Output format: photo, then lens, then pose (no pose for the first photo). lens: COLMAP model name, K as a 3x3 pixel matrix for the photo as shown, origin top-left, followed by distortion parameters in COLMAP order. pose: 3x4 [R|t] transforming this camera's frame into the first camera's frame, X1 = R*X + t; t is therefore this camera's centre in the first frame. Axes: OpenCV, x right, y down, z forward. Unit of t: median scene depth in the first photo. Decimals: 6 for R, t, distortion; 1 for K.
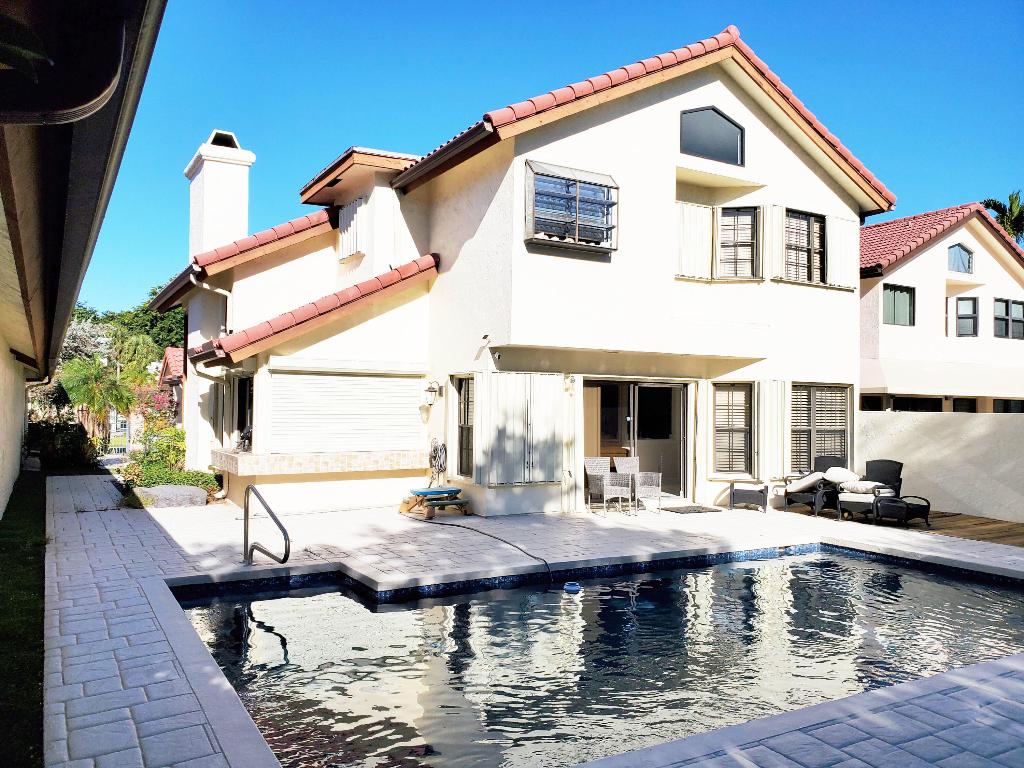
lens RADIAL K [[780.6, 0, 512.0], [0, 780.6, 384.0], [0, 0, 1]] dist [-0.001628, -0.002520]
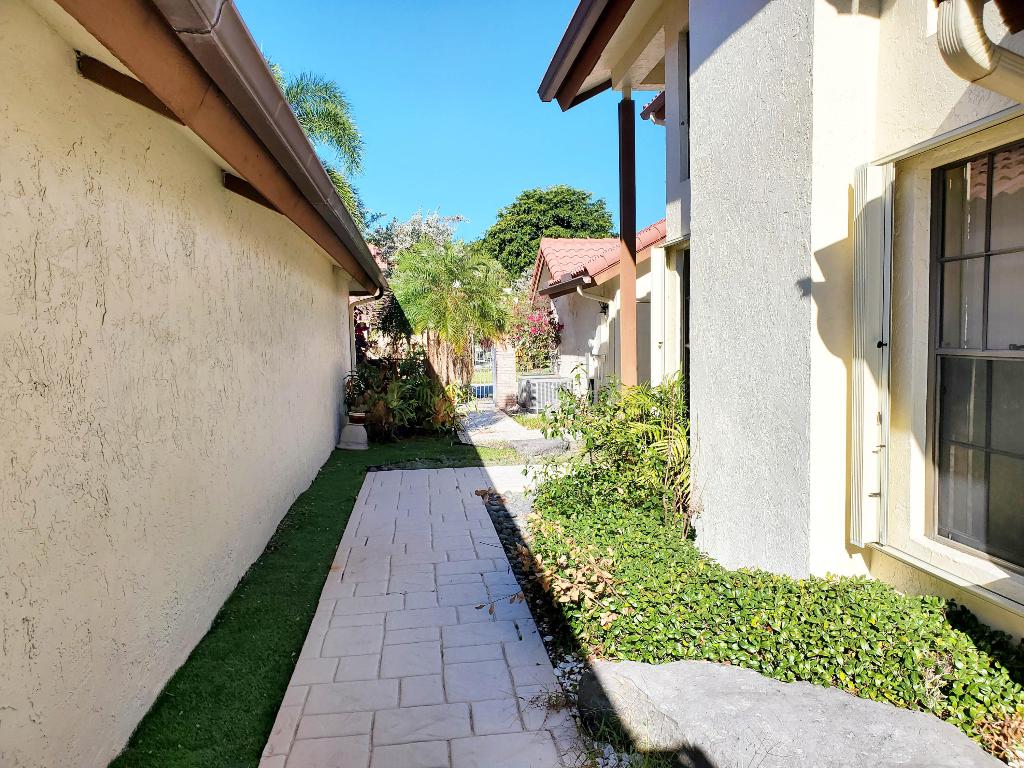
lens RADIAL K [[797.8, 0, 517.7], [0, 797.8, 401.9], [0, 0, 1]] dist [0.026252, -0.002108]
pose [[0.916701, 0.000244, -0.399574, -0.279311], [0.046700, 0.993081, 0.107745, 0.021676], [0.396836, -0.117430, 0.910347, 0.531092]]
